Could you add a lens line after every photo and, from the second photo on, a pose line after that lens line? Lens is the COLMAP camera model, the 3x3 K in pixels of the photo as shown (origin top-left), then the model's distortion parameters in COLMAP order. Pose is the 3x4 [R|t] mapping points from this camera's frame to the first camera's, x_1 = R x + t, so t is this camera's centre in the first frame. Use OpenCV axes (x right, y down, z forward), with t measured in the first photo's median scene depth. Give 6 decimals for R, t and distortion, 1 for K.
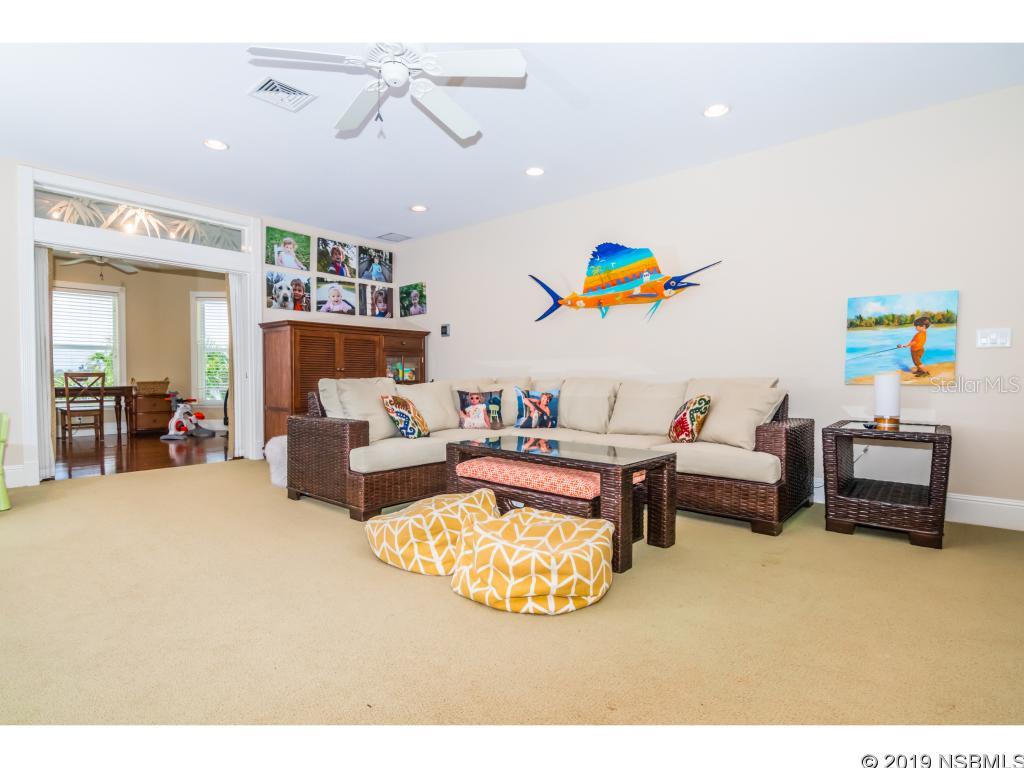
lens RADIAL K [[521.5, 0, 508.1], [0, 521.5, 378.4], [0, 0, 1]] dist [-0.007062, -0.004382]
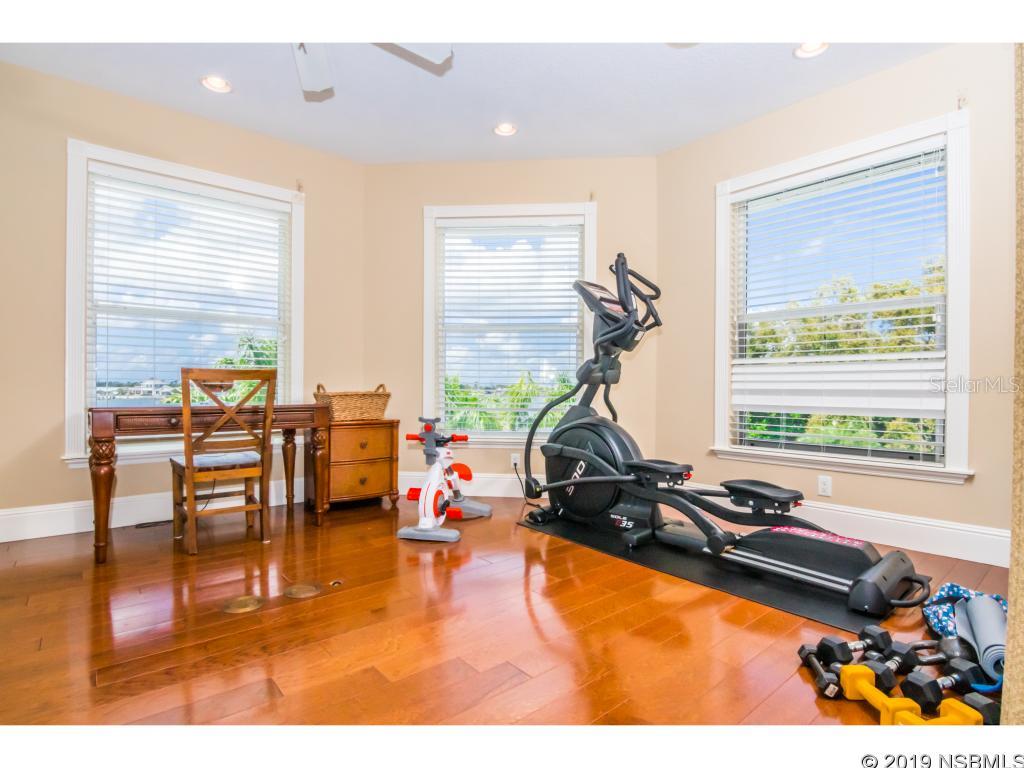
lens RADIAL K [[521.5, 0, 516.0], [0, 521.5, 388.8], [0, 0, 1]] dist [-0.007062, -0.004382]
pose [[0.986740, -0.000440, -0.162306, -0.520750], [-0.000713, 0.999975, -0.007048, 0.005853], [0.162305, 0.007070, 0.986715, 0.624723]]
